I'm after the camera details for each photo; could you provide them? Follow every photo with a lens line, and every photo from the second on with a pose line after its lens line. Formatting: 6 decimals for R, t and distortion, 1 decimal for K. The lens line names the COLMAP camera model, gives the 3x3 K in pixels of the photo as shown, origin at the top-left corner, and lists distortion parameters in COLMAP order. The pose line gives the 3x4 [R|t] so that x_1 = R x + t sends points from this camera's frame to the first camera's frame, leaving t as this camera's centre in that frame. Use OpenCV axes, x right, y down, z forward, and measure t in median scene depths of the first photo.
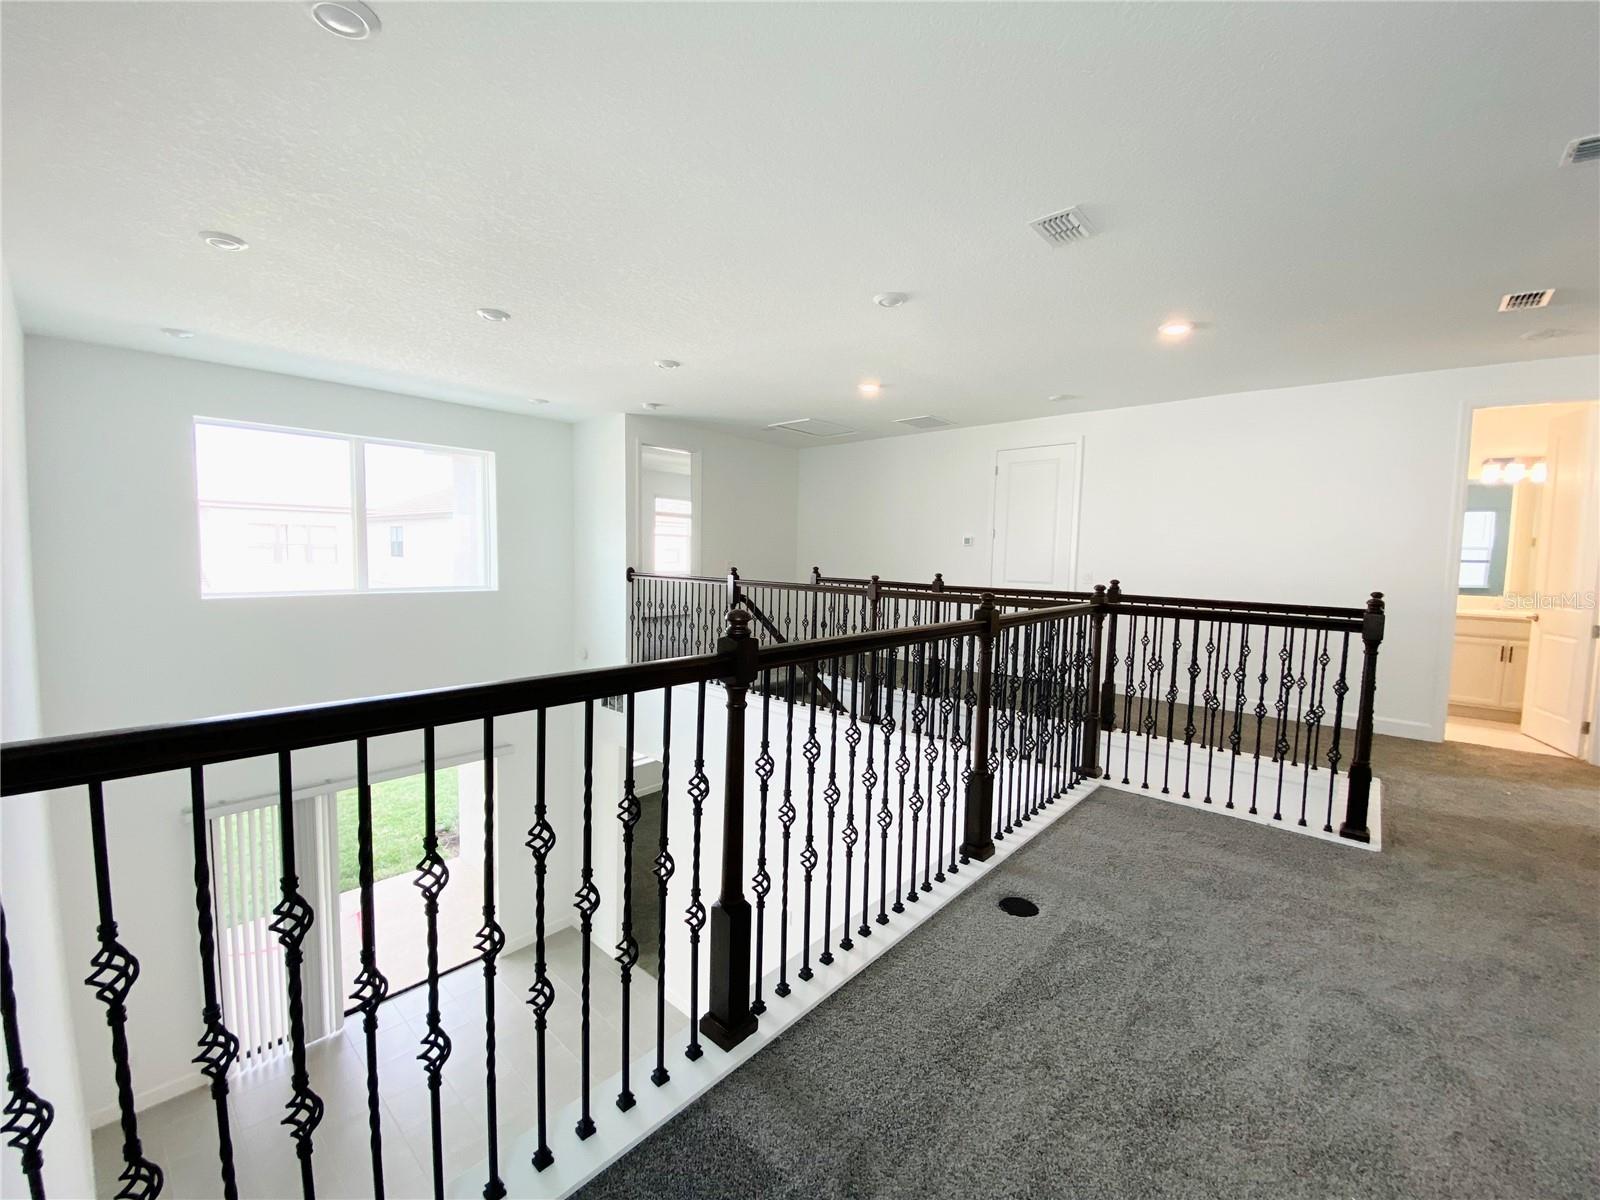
lens RADIAL K [[651.3, 0, 800.6], [0, 651.3, 597.2], [0, 0, 1]] dist [0.005836, -0.012968]
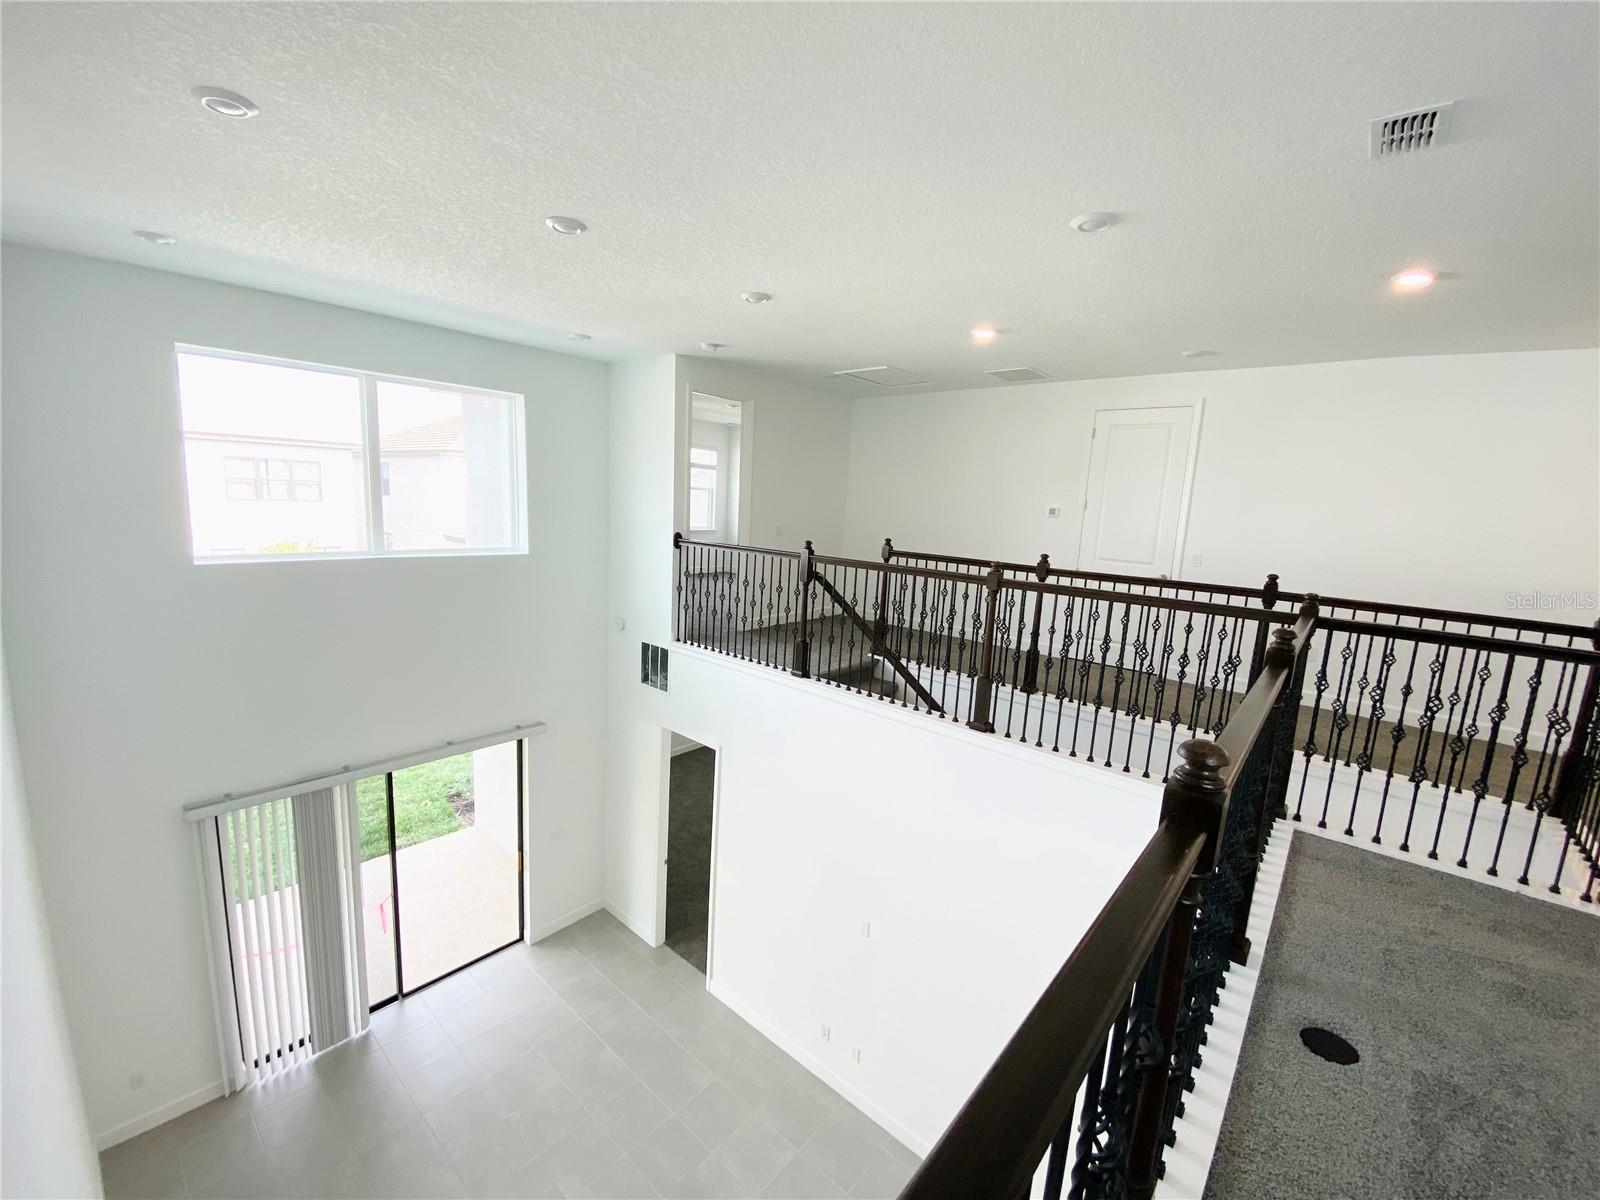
lens RADIAL K [[651.3, 0, 796.2], [0, 651.3, 596.2], [0, 0, 1]] dist [0.005836, -0.012968]
pose [[0.999480, 0.025353, 0.019941, -0.191248], [-0.026921, 0.996204, 0.082786, -0.059965], [-0.017766, -0.083280, 0.996368, 0.172176]]
